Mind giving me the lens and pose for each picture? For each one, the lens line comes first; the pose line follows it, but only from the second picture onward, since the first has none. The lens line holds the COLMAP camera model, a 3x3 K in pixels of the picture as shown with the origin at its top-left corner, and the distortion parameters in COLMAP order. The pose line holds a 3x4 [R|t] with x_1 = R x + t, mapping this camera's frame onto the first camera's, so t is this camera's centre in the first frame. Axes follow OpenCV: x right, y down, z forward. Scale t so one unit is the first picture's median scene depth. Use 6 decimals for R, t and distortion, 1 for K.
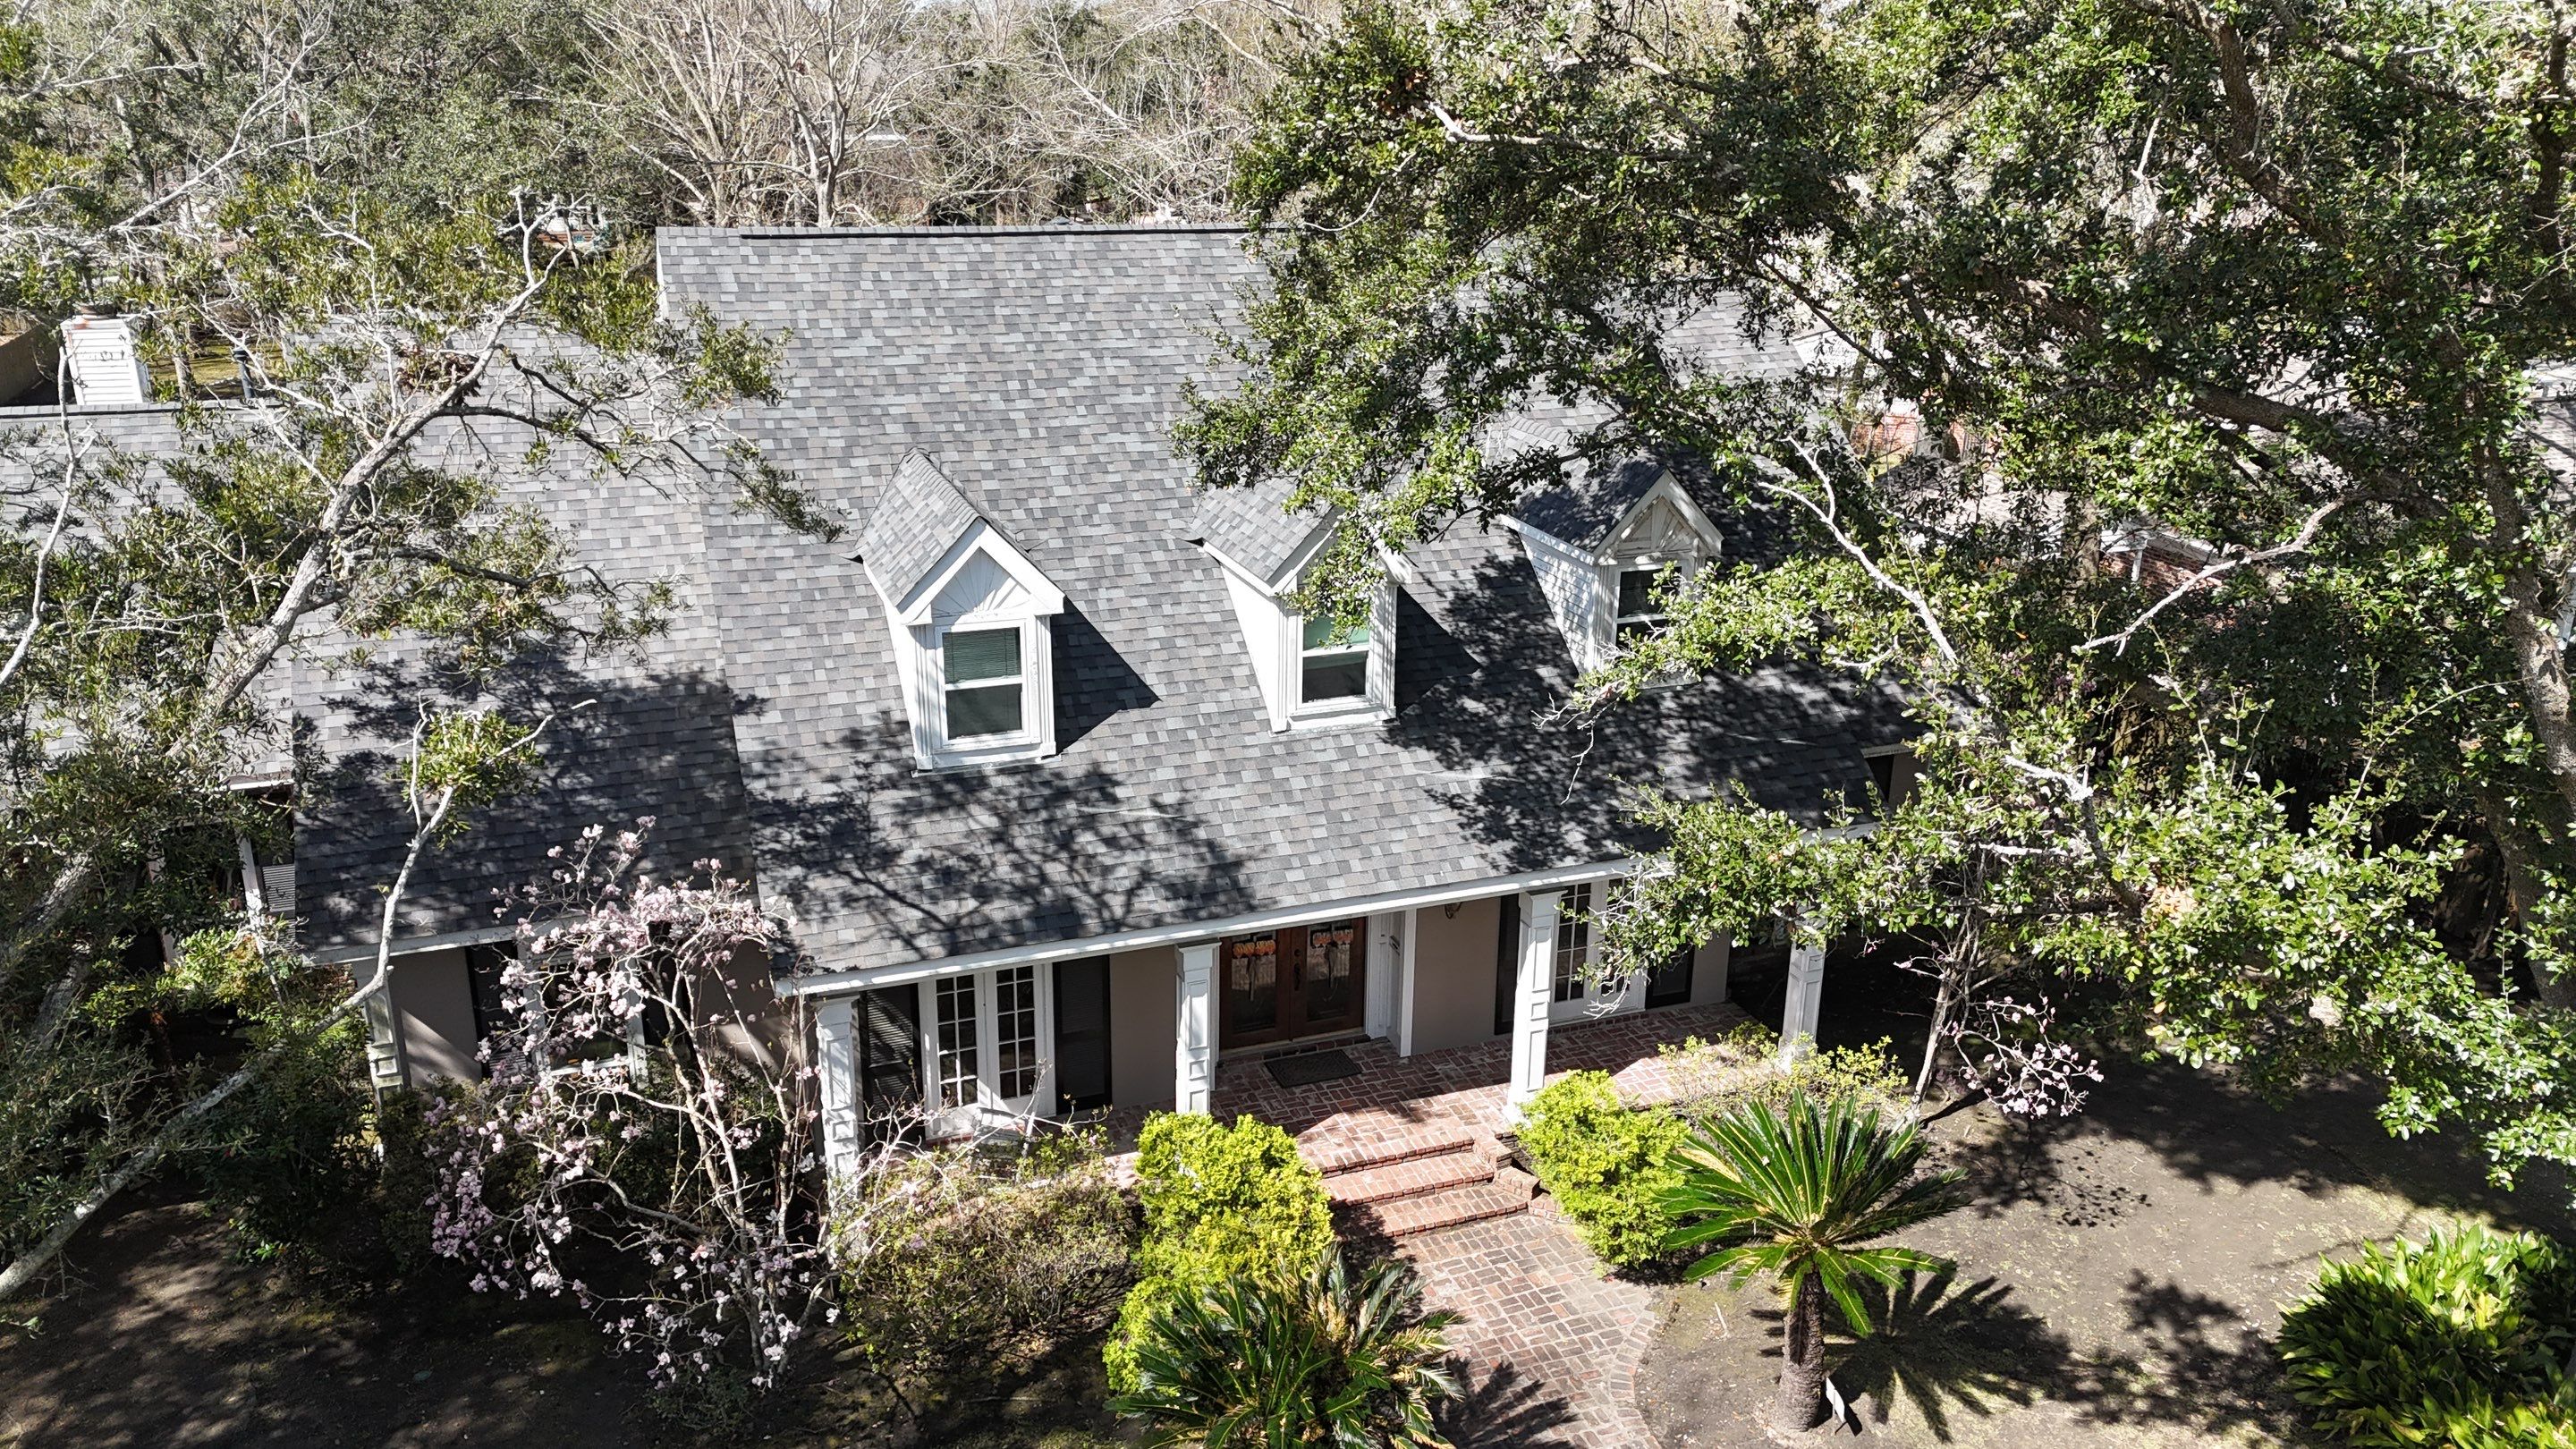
lens RADIAL K [[1802.5, 0, 1347.3], [0, 1802.5, 688.0], [0, 0, 1]] dist [0.055685, 0.000635]
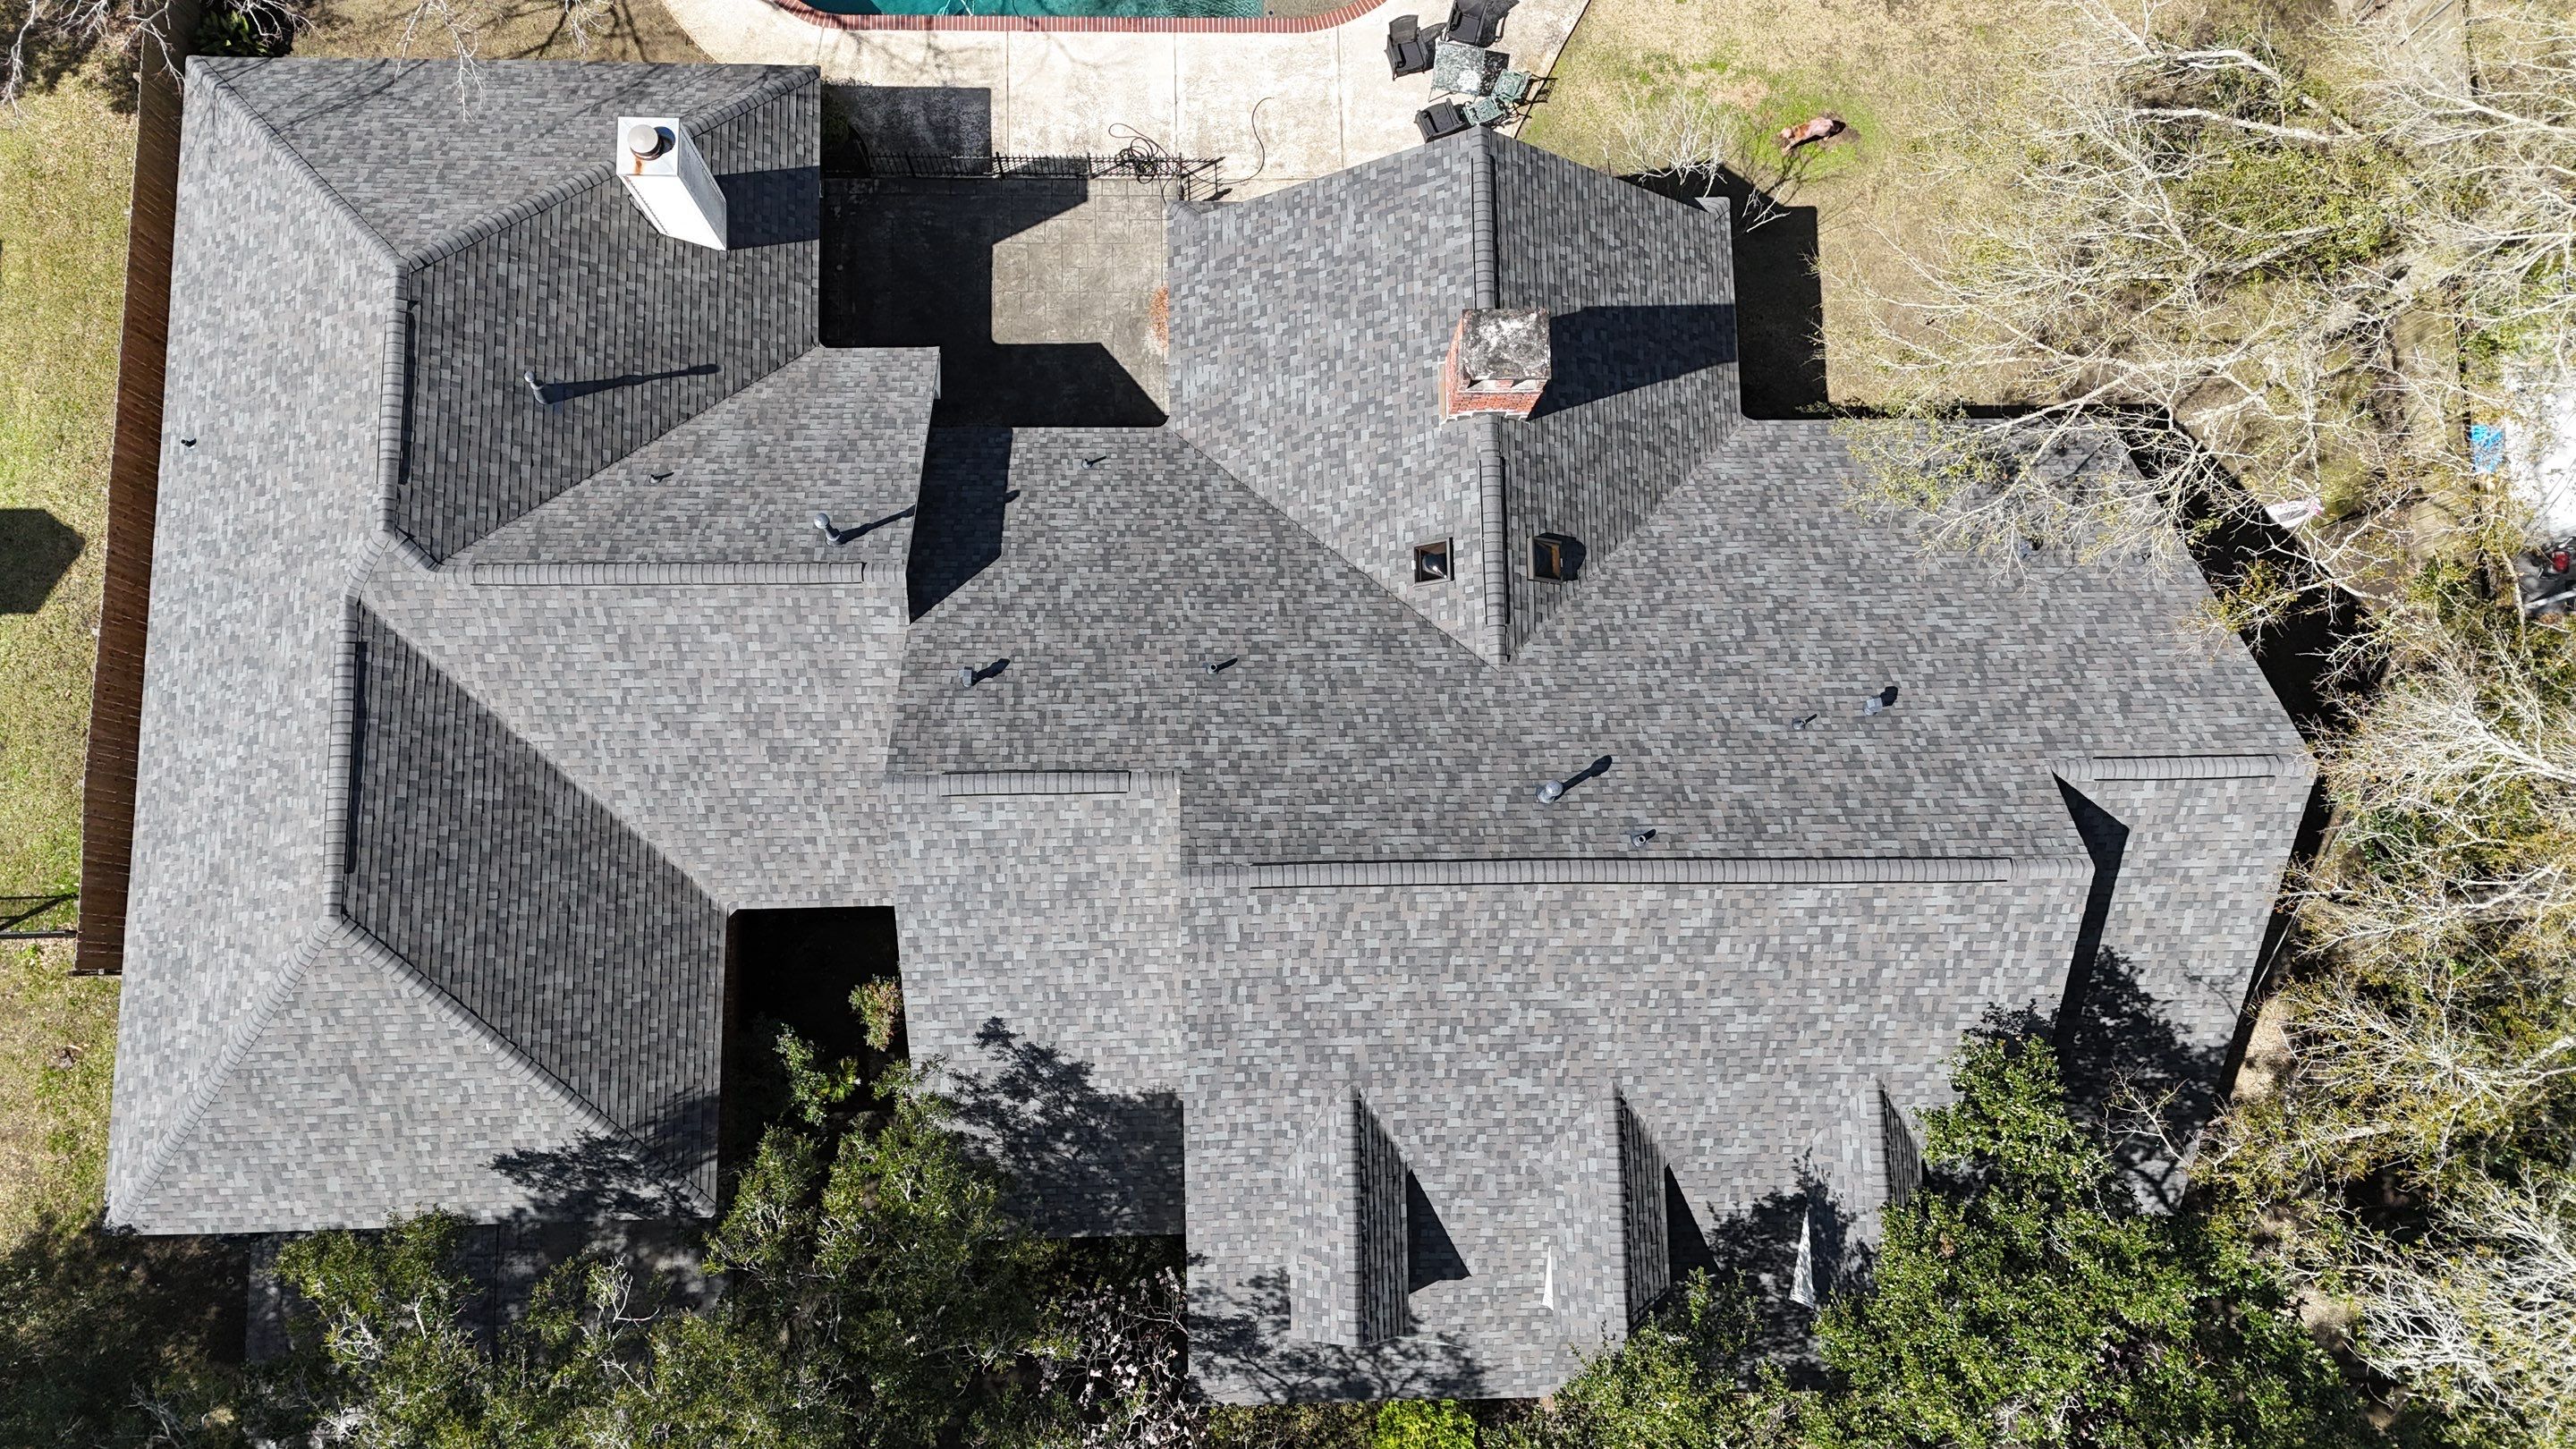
lens RADIAL K [[1827.8, 0, 1359.8], [0, 1827.8, 727.8], [0, 0, 1]] dist [0.043002, -0.002602]
pose [[0.928502, 0.371303, -0.004300, -0.347879], [-0.179078, 0.457899, 0.870781, -1.475038], [0.325293, -0.807752, 0.491652, 0.634288]]
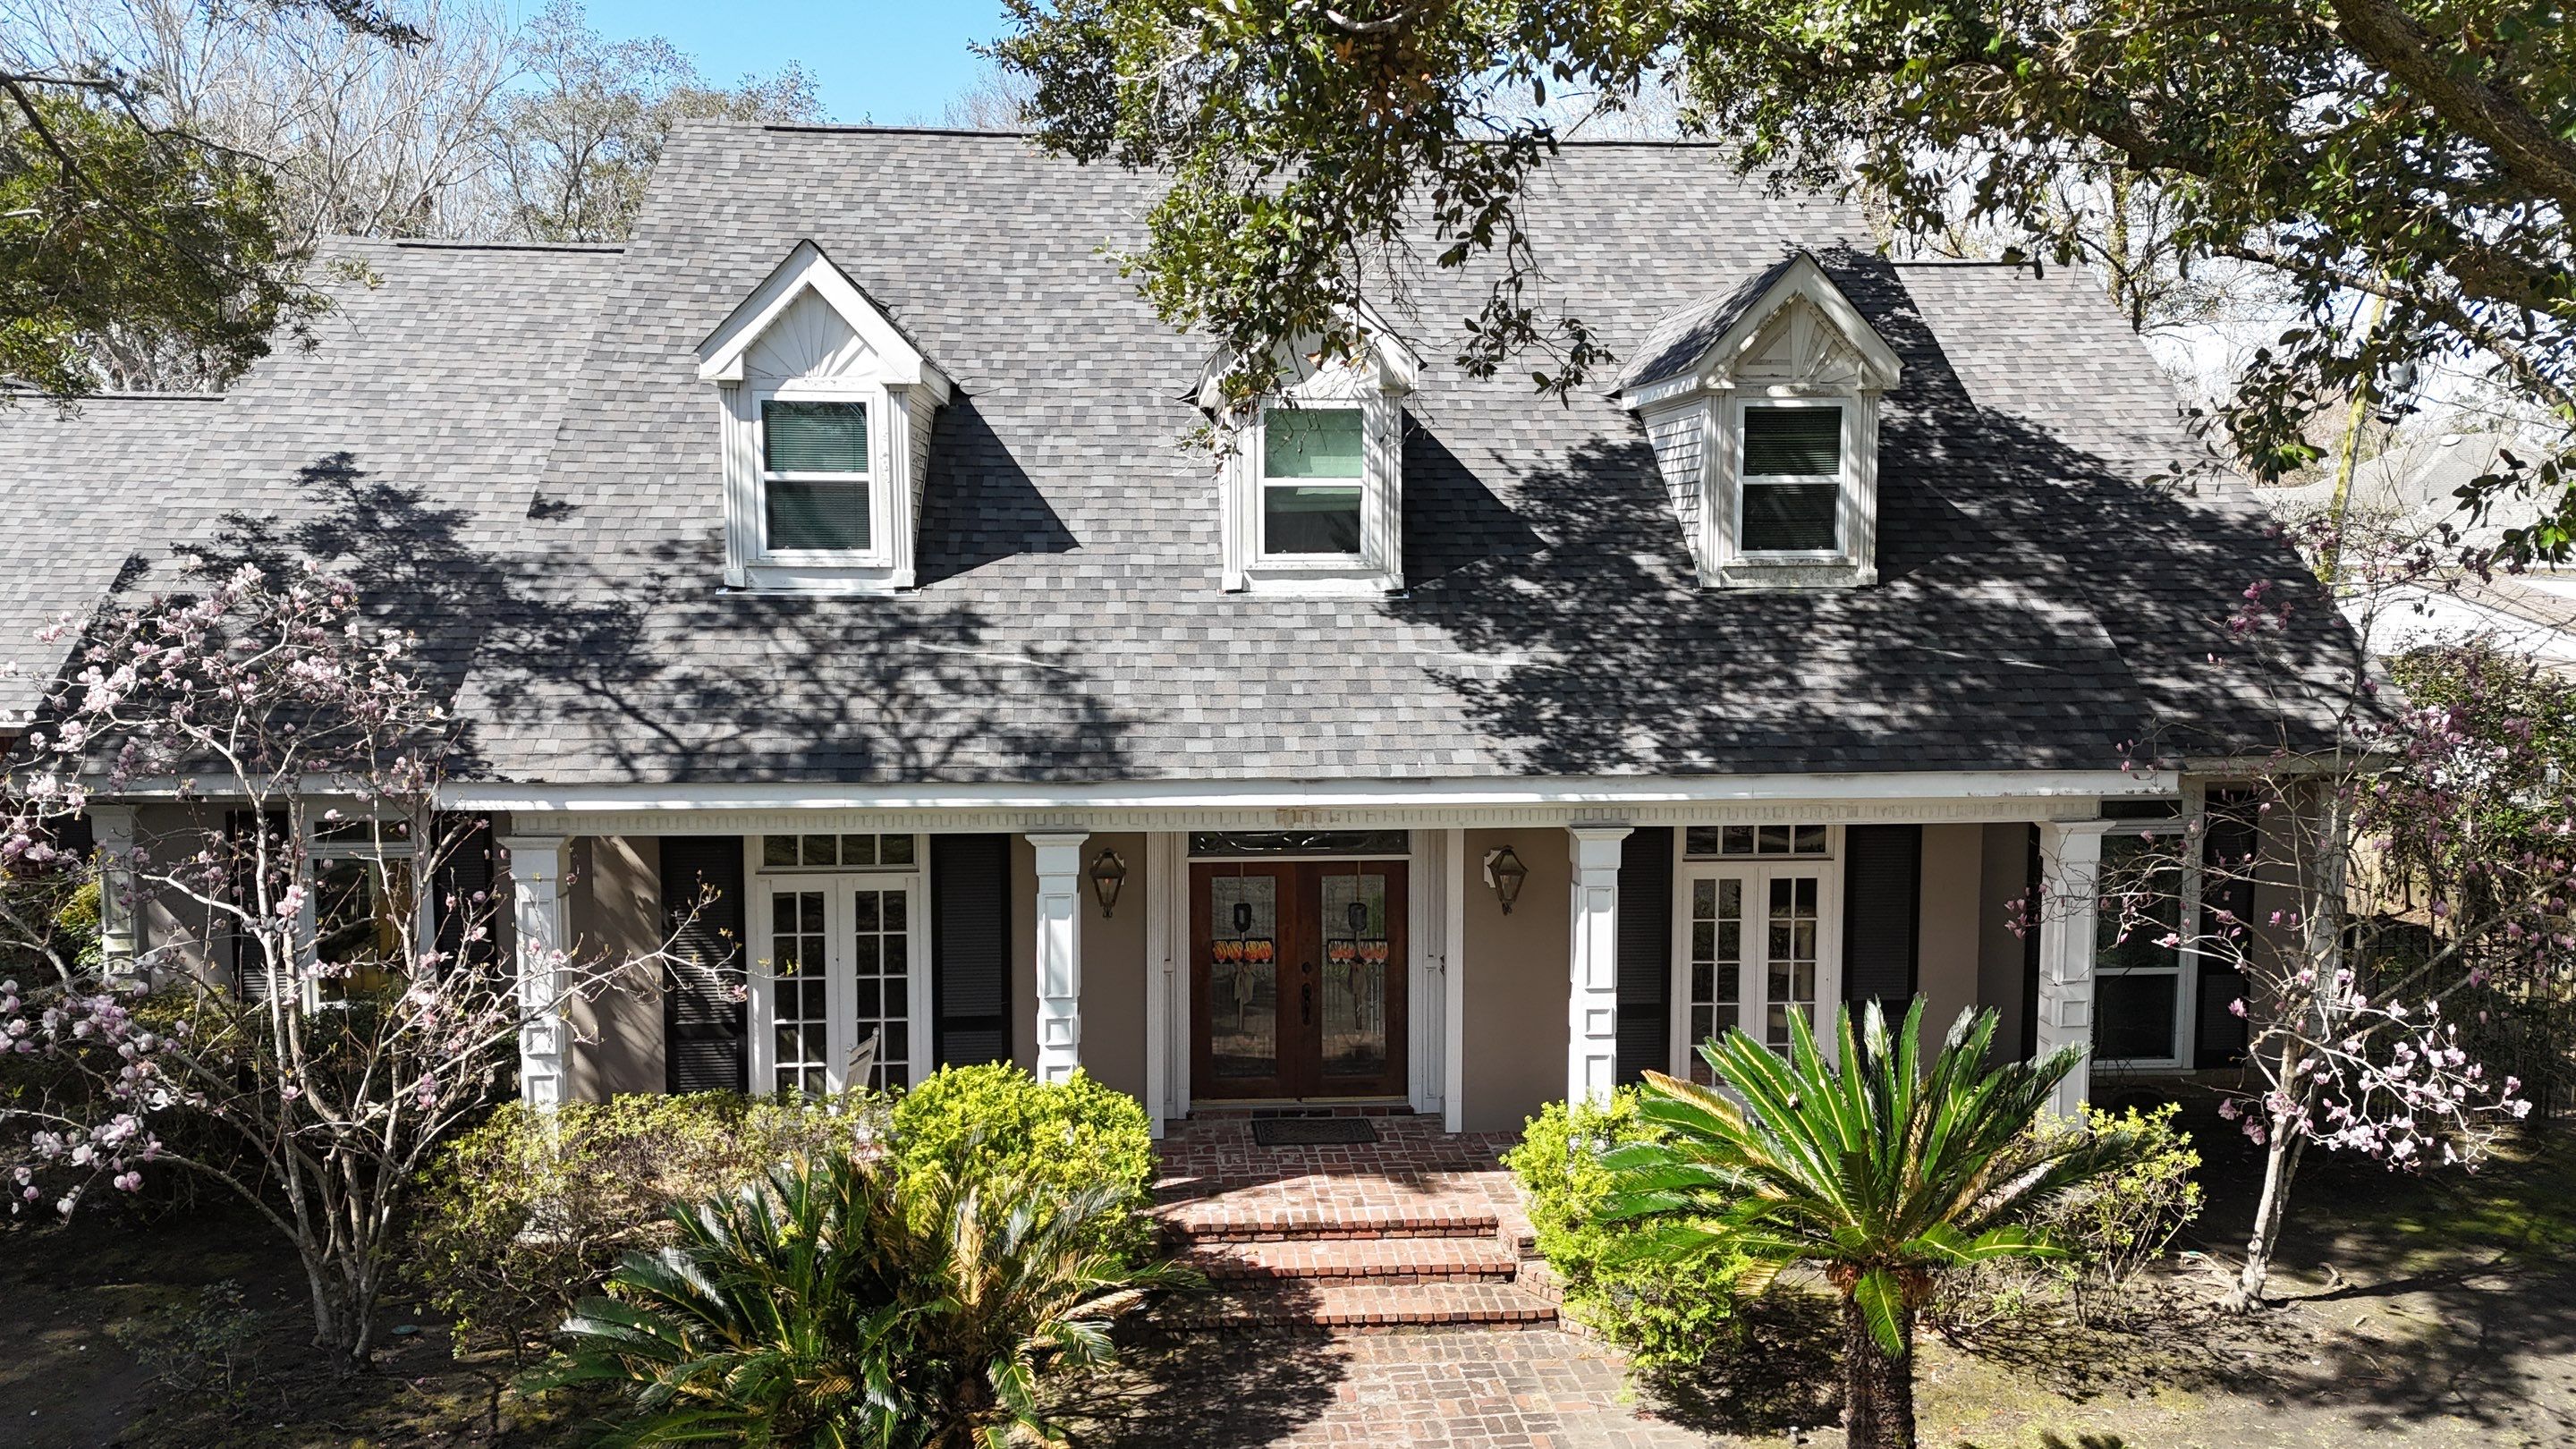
lens RADIAL K [[1827.8, 0, 1359.8], [0, 1827.8, 727.8], [0, 0, 1]] dist [0.043002, -0.002602]
pose [[0.961983, 0.006152, -0.273039, 0.222646], [-0.067256, 0.974294, -0.215007, 0.243420], [0.264698, 0.225196, 0.937668, 0.348770]]
